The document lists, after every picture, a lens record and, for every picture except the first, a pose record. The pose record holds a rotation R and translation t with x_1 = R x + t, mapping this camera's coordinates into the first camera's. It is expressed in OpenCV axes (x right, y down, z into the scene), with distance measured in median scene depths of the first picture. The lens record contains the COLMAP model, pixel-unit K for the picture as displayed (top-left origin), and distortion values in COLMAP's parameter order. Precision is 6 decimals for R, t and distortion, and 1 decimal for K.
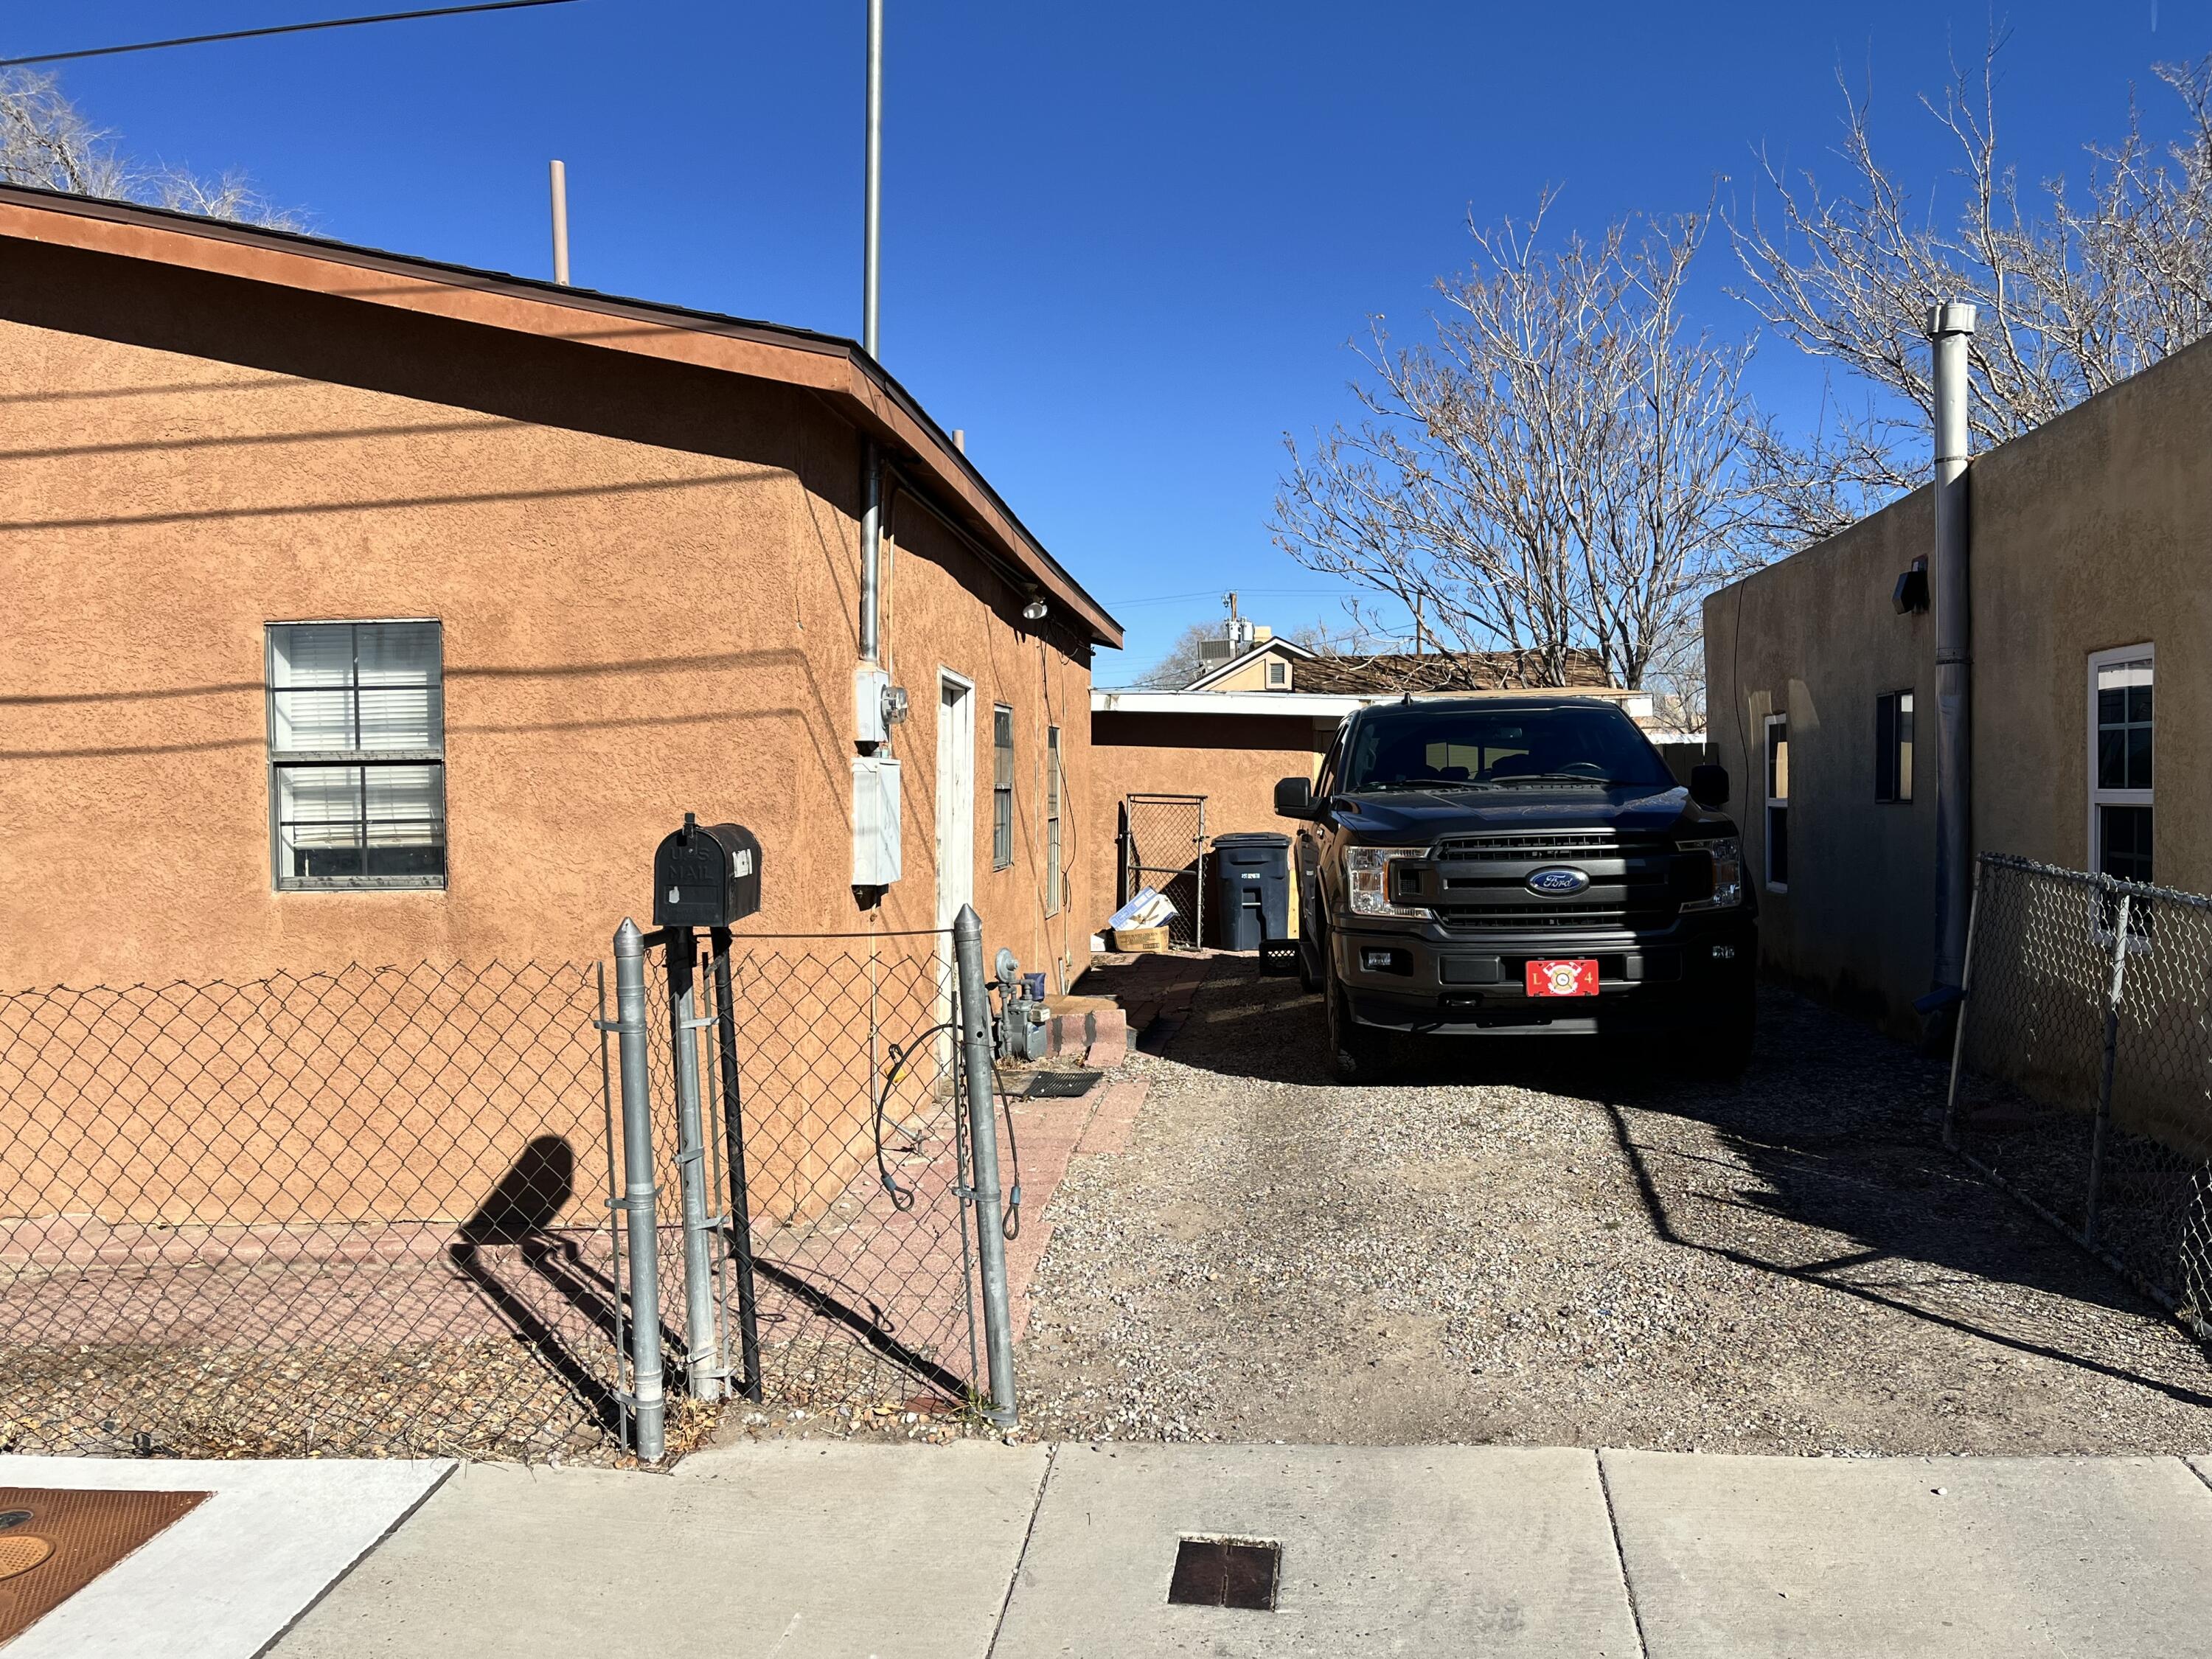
lens RADIAL K [[1750.1, 0, 1115.4], [0, 1750.1, 845.3], [0, 0, 1]] dist [0.050232, -0.038056]
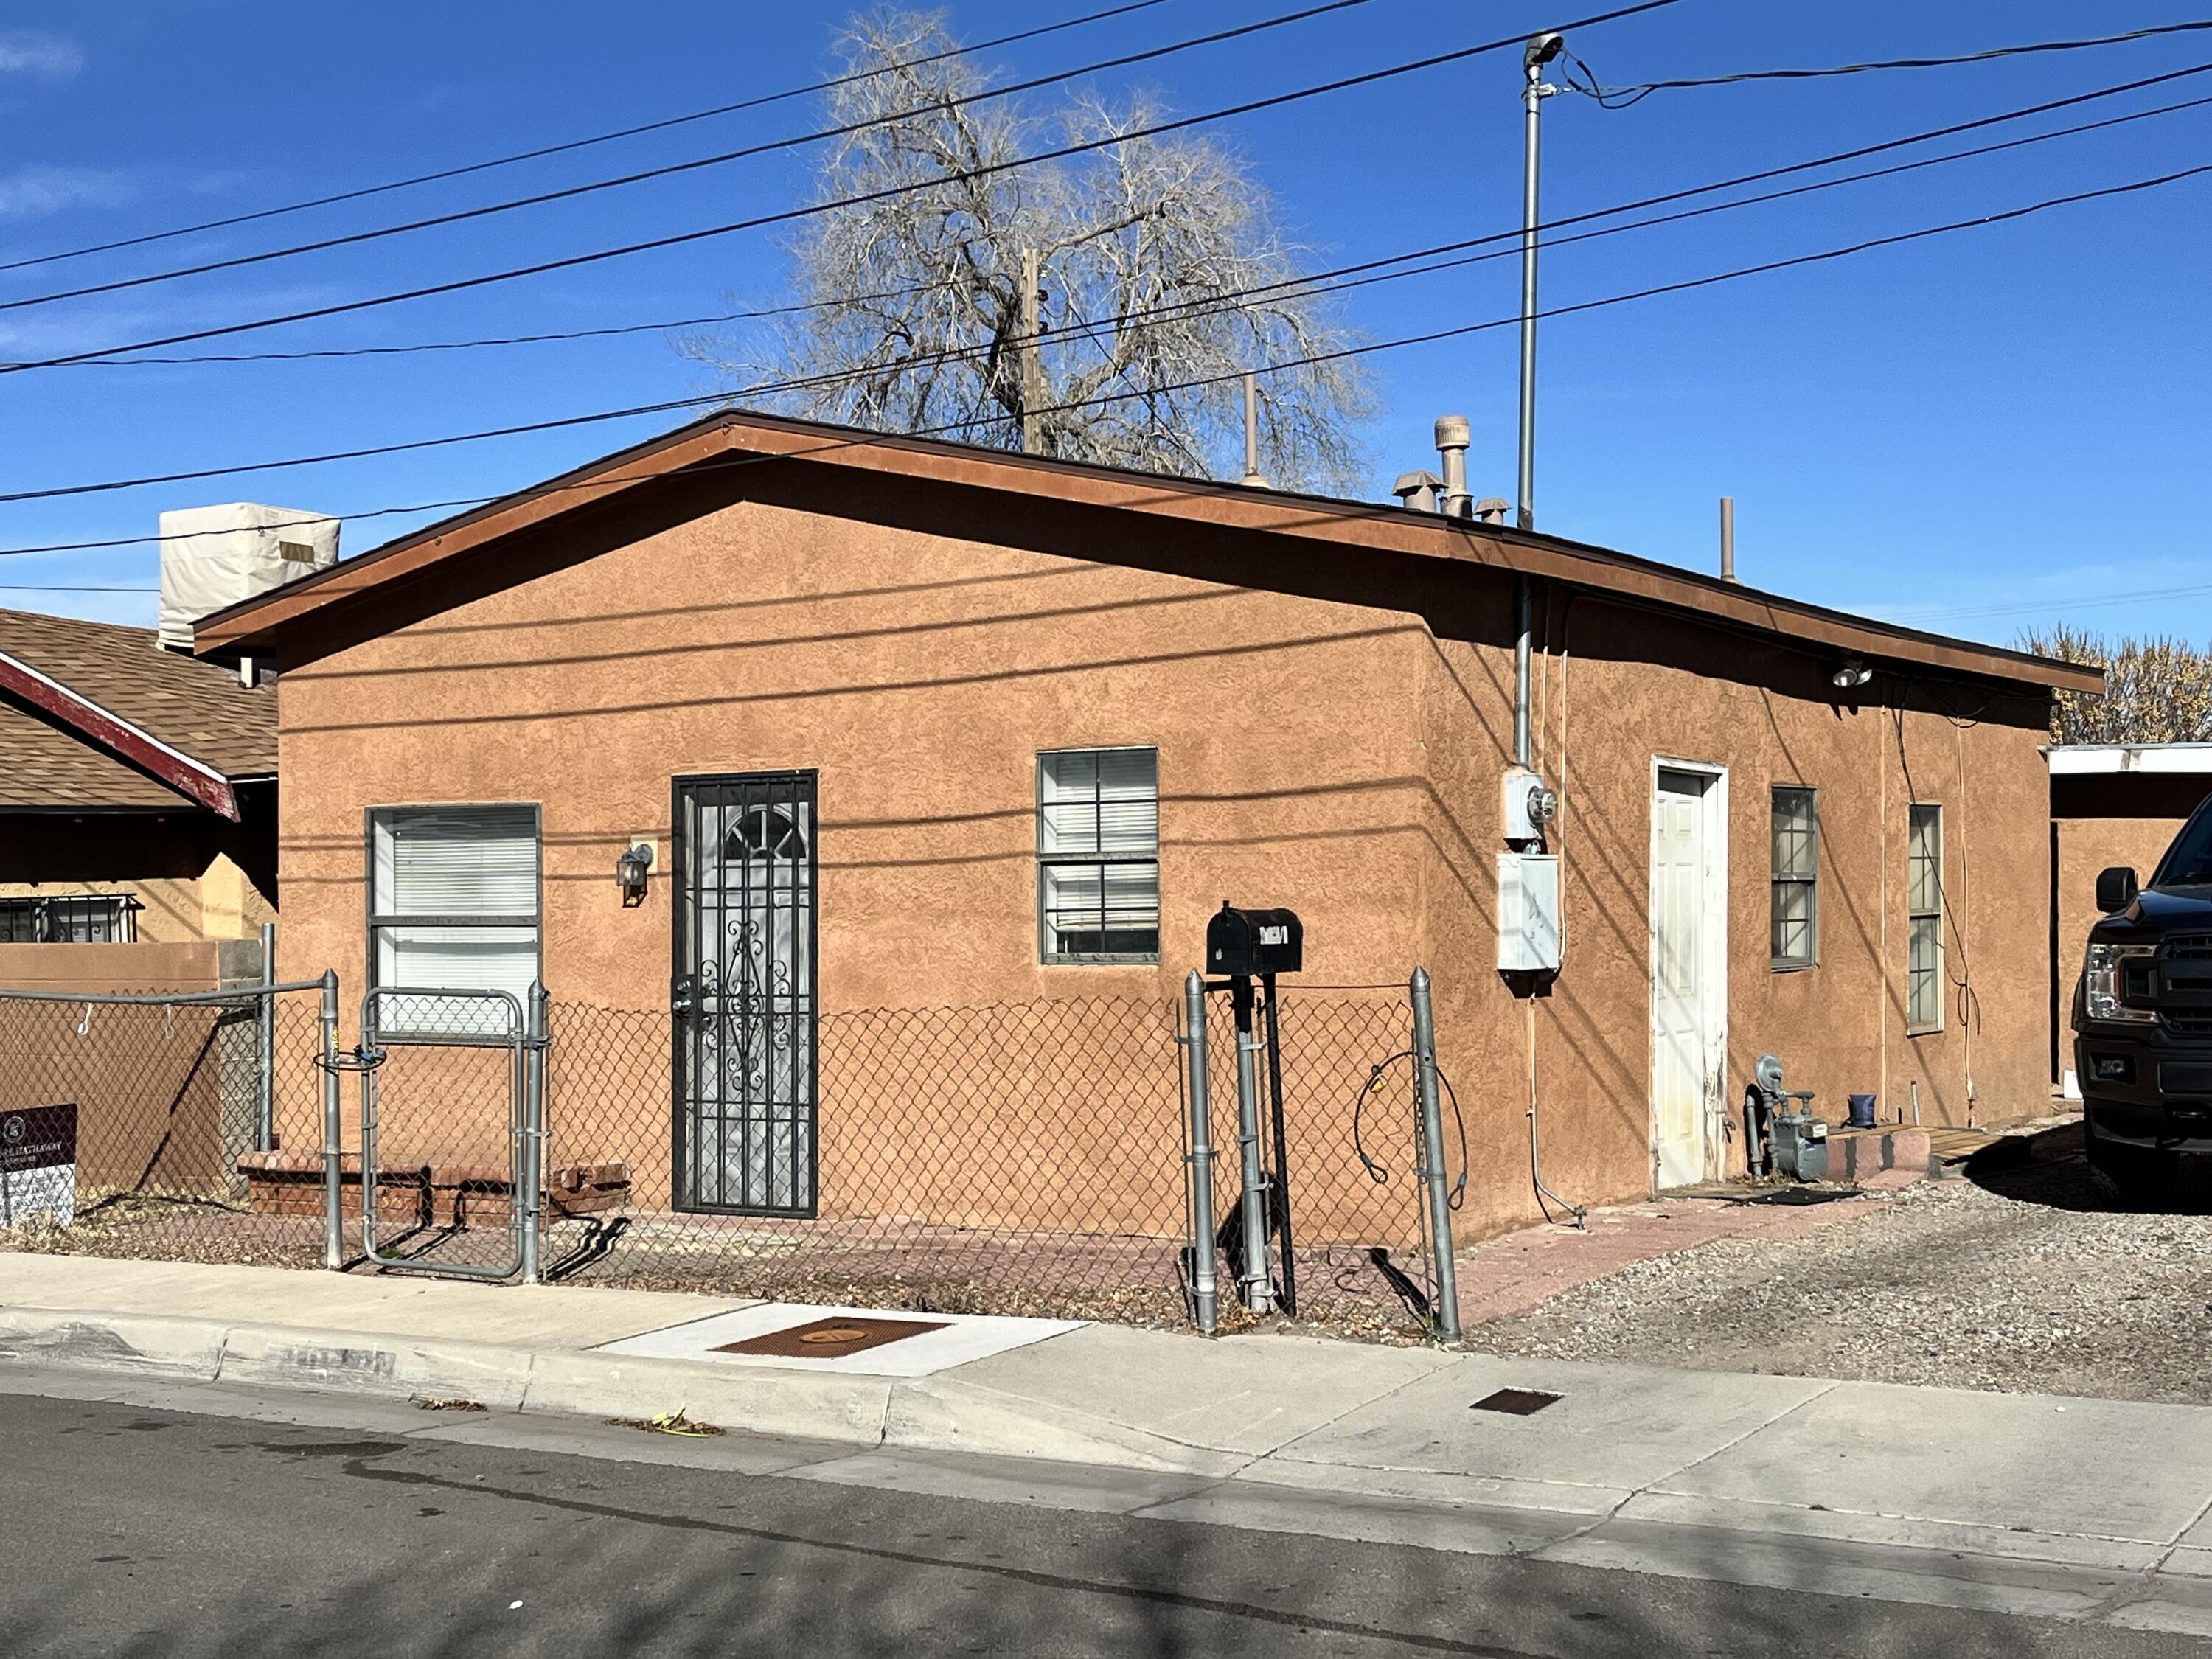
lens RADIAL K [[2942.0, 0, 1106.0], [0, 2942.0, 829.5], [0, 0, 1]] dist [0.149332, -0.460375]
pose [[0.883202, -0.008934, -0.468908, 0.544805], [-0.013252, 0.998944, -0.043993, 0.021416], [0.468806, 0.045068, 0.882151, -0.824528]]
